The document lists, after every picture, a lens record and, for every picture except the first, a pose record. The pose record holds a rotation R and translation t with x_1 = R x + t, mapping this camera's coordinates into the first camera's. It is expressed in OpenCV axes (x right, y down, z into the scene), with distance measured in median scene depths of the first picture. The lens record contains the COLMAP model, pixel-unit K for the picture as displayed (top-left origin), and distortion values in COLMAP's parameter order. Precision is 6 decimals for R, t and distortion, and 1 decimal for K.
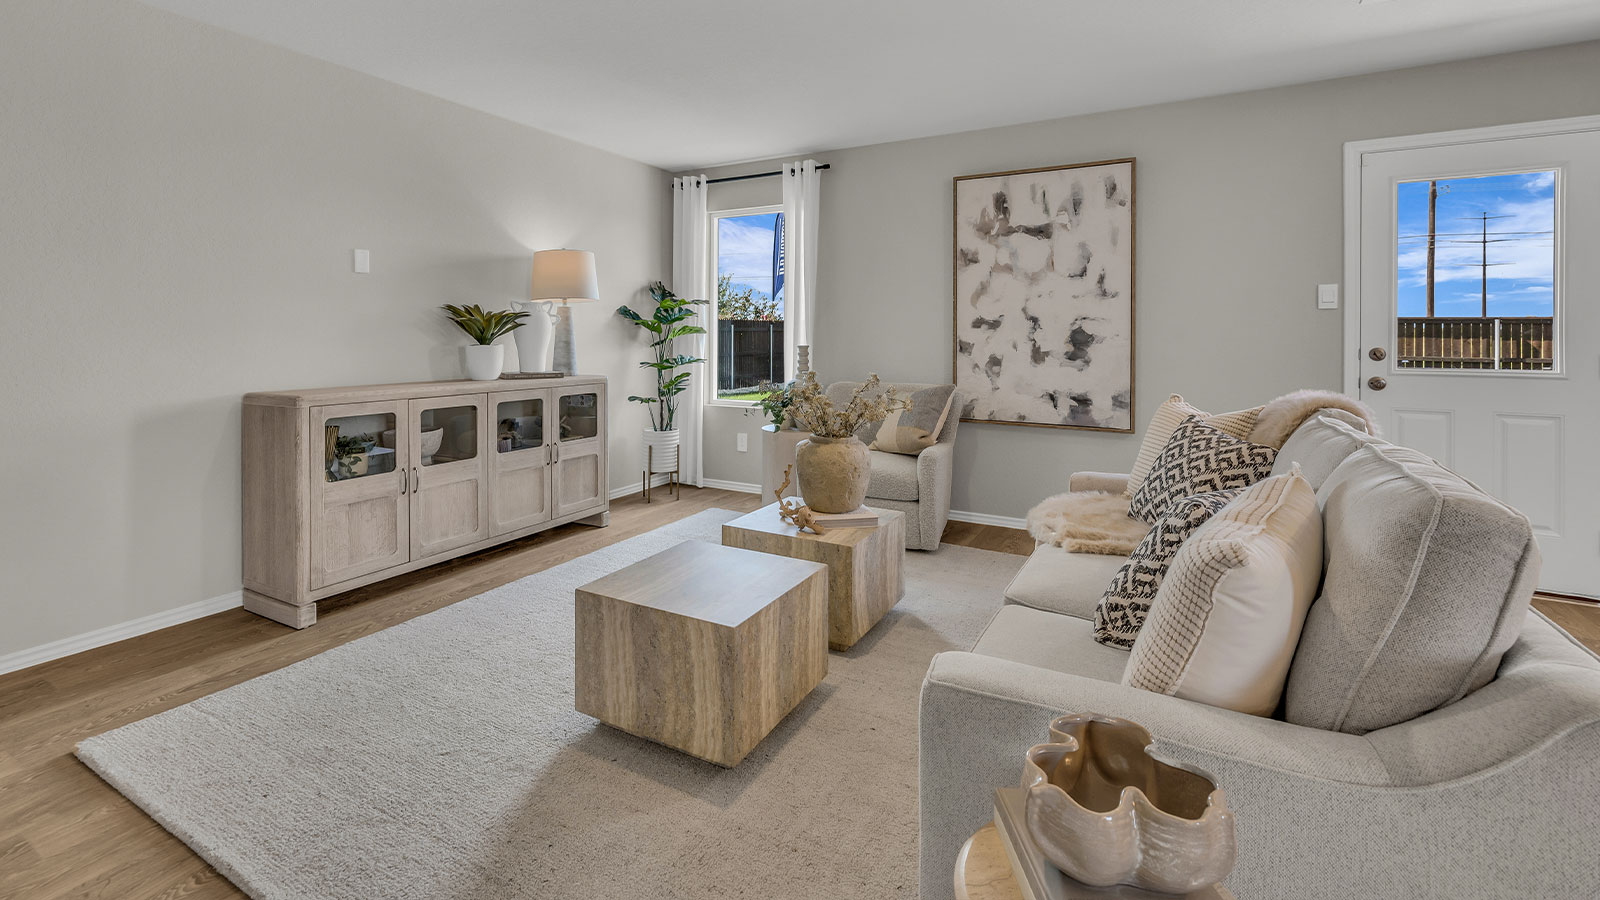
lens RADIAL K [[687.8, 0, 778.7], [0, 687.8, 339.9], [0, 0, 1]] dist [0.005739, 0.000614]
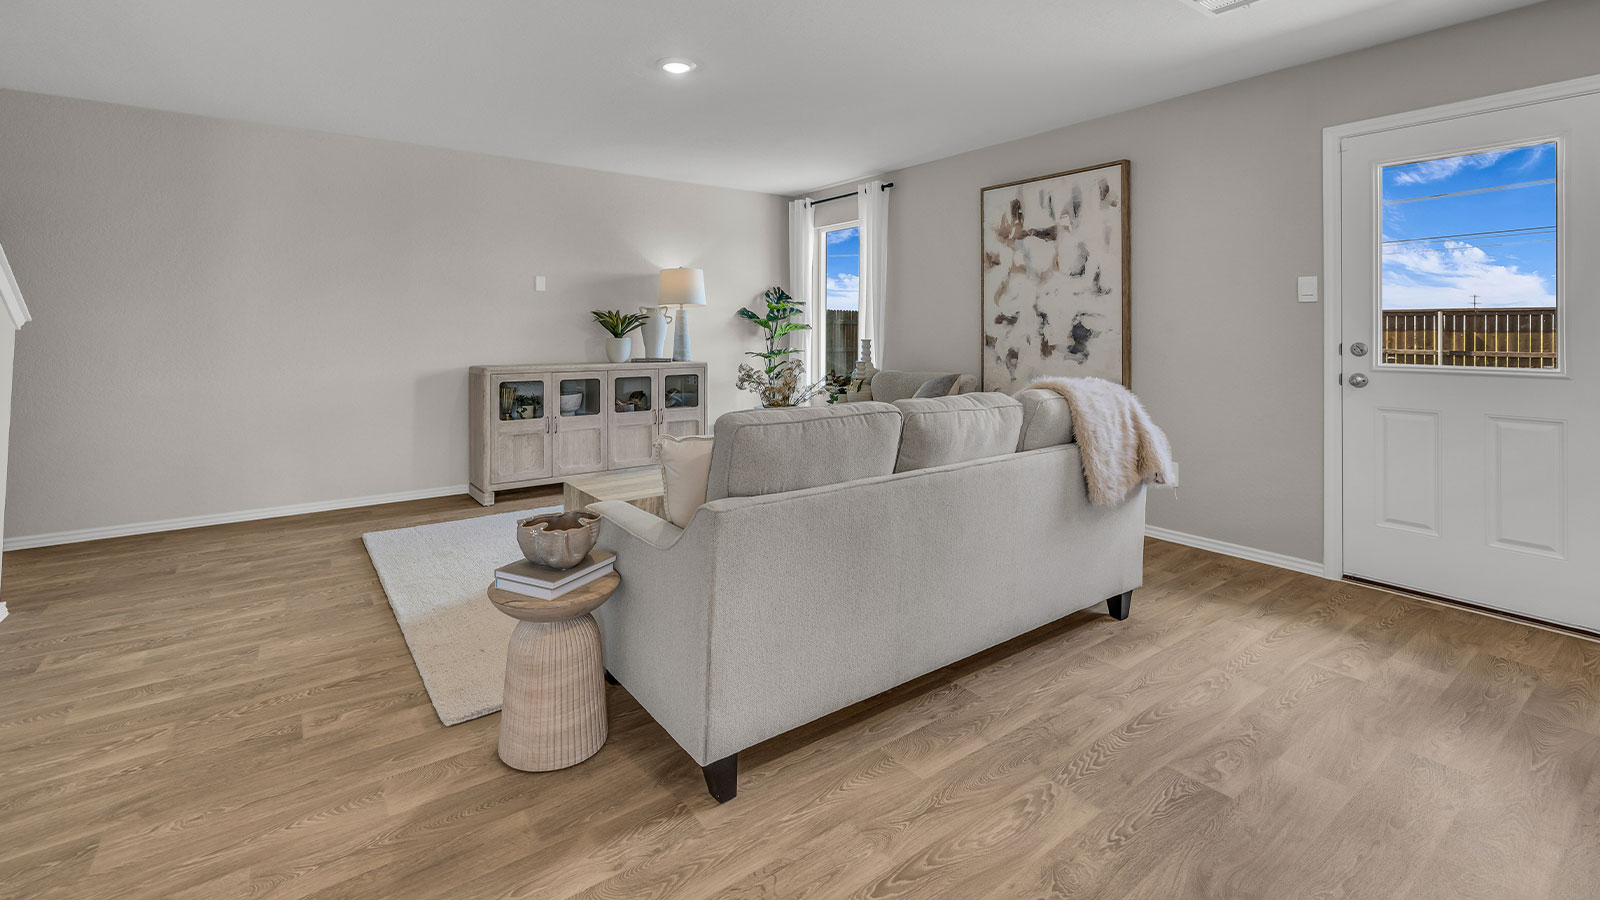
lens RADIAL K [[687.8, 0, 778.7], [0, 687.8, 339.9], [0, 0, 1]] dist [0.005739, 0.000614]
pose [[0.910727, 0.003024, -0.412998, 0.447443], [-0.000707, 0.999983, 0.005762, 0.002559], [0.413008, -0.004955, 0.910714, -0.158701]]
